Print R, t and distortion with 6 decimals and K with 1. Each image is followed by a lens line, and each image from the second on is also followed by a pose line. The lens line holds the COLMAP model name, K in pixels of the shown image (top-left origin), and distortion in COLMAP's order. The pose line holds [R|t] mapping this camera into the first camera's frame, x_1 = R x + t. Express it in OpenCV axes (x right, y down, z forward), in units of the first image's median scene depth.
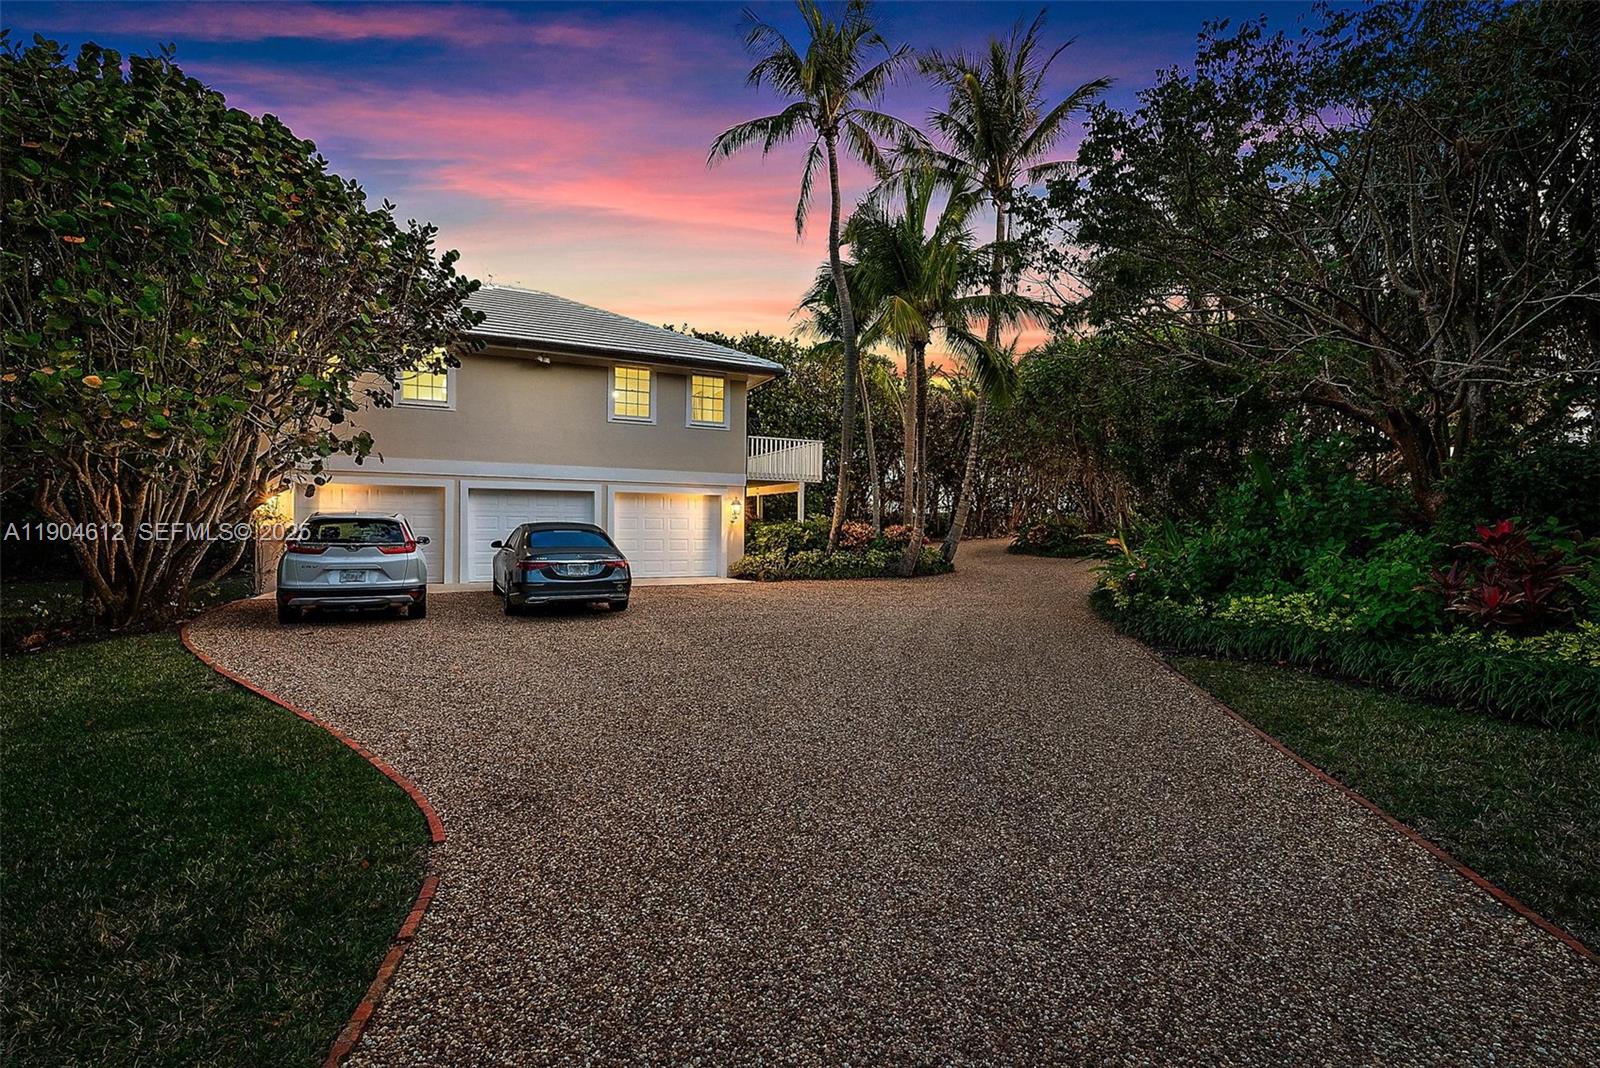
lens RADIAL K [[673.0, 0, 800.0], [0, 673.0, 534.0], [0, 0, 1]] dist [0.000388, -0.000061]
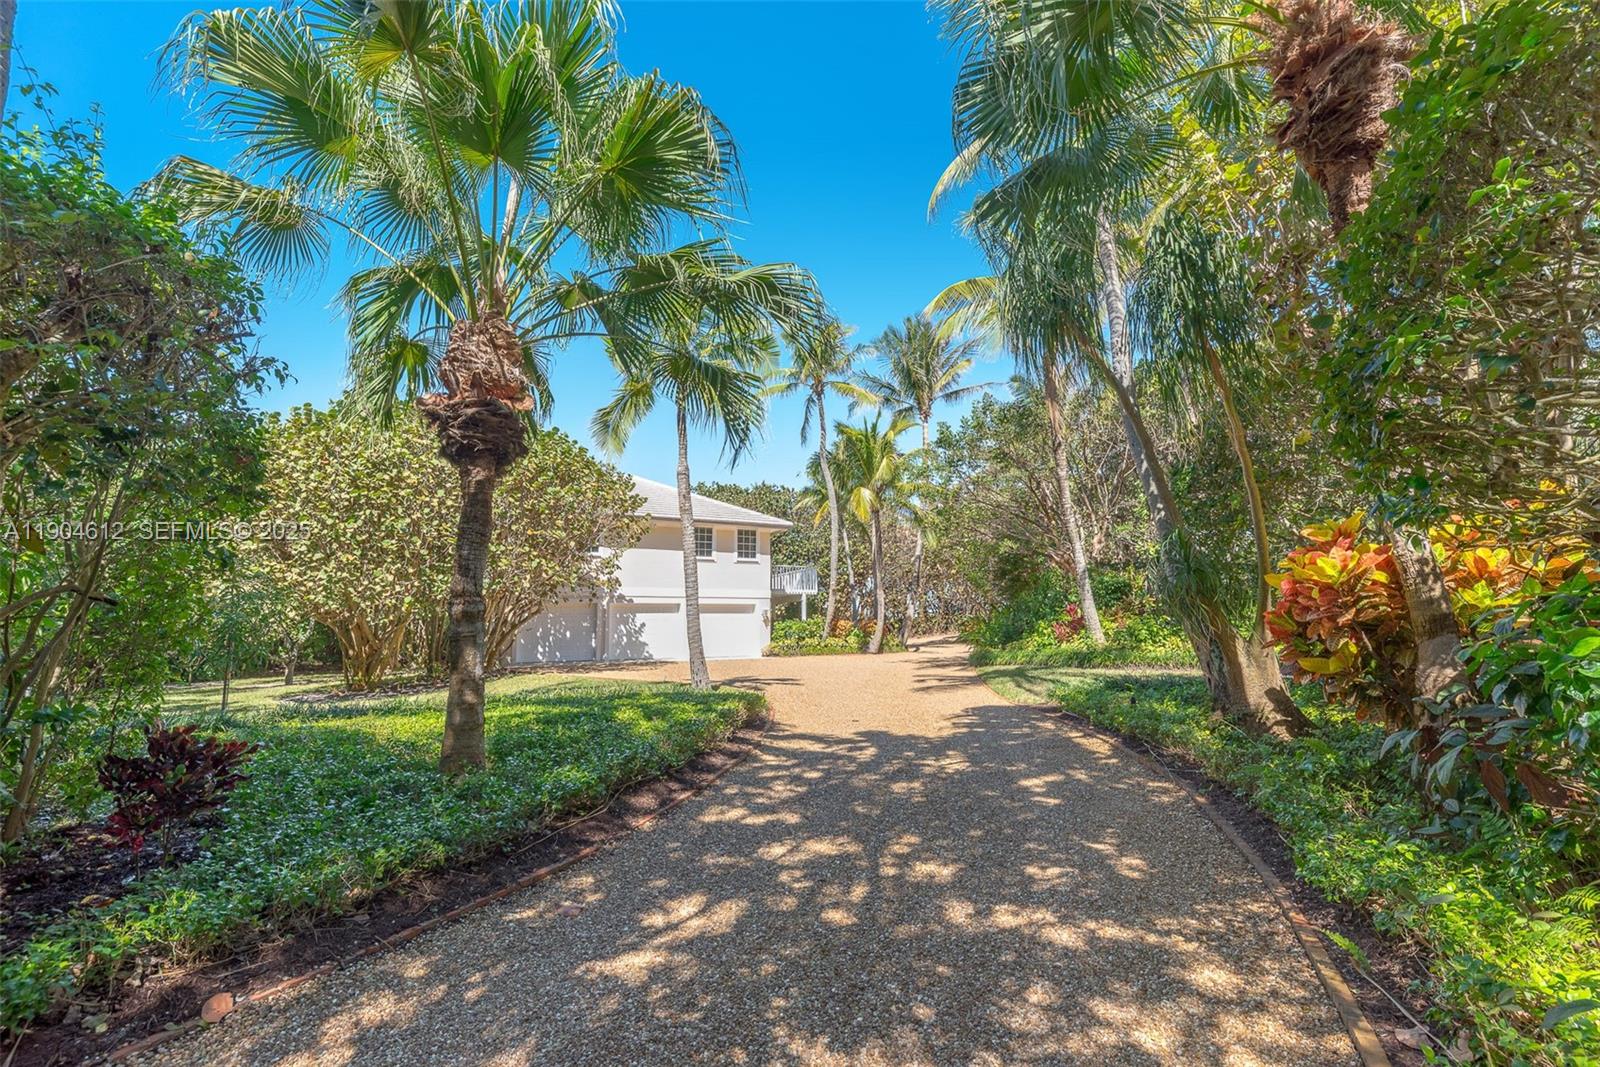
lens RADIAL K [[673.0, 0, 800.0], [0, 673.0, 533.5], [0, 0, 1]] dist [0.000388, -0.000061]
pose [[0.999198, -0.008603, 0.039094, -0.074401], [0.014150, 0.989488, -0.143921, 0.007848], [-0.037445, 0.144359, 0.988817, -0.624414]]
